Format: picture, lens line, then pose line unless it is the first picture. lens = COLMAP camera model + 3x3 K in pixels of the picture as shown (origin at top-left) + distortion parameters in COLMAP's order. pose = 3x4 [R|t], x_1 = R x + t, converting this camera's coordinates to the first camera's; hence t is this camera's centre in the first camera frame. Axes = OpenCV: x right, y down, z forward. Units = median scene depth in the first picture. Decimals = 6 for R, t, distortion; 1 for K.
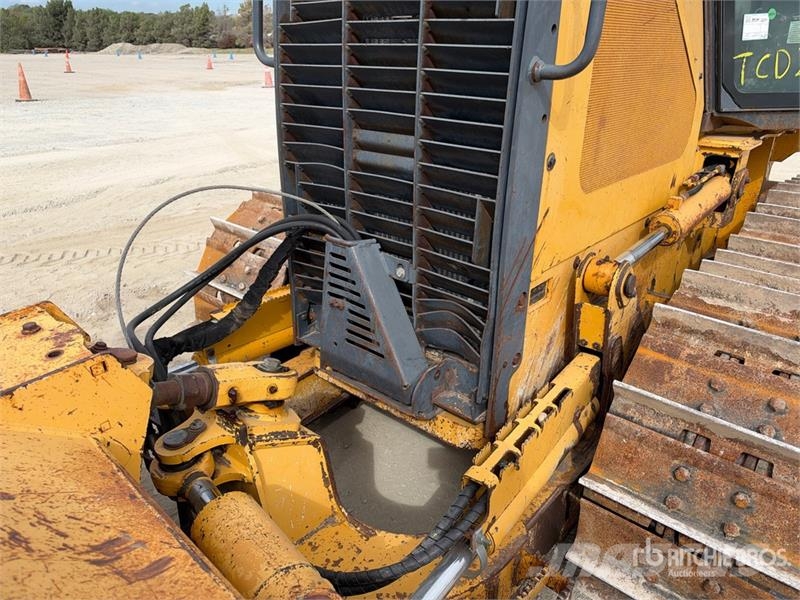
lens RADIAL K [[580.4, 0, 400.6], [0, 580.4, 297.5], [0, 0, 1]] dist [0.015411, -0.041123]
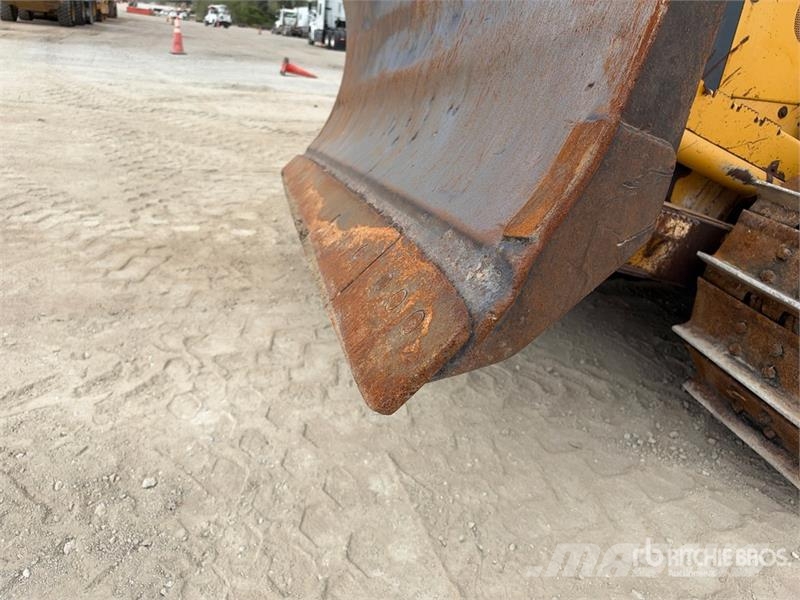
lens RADIAL K [[580.4, 0, 386.4], [0, 580.4, 293.9], [0, 0, 1]] dist [0.015411, -0.041123]
pose [[0.791633, 0.307897, -0.527747, 0.297343], [-0.326030, 0.943368, 0.061324, 0.344289], [0.516742, 0.123515, 0.847185, -0.235461]]
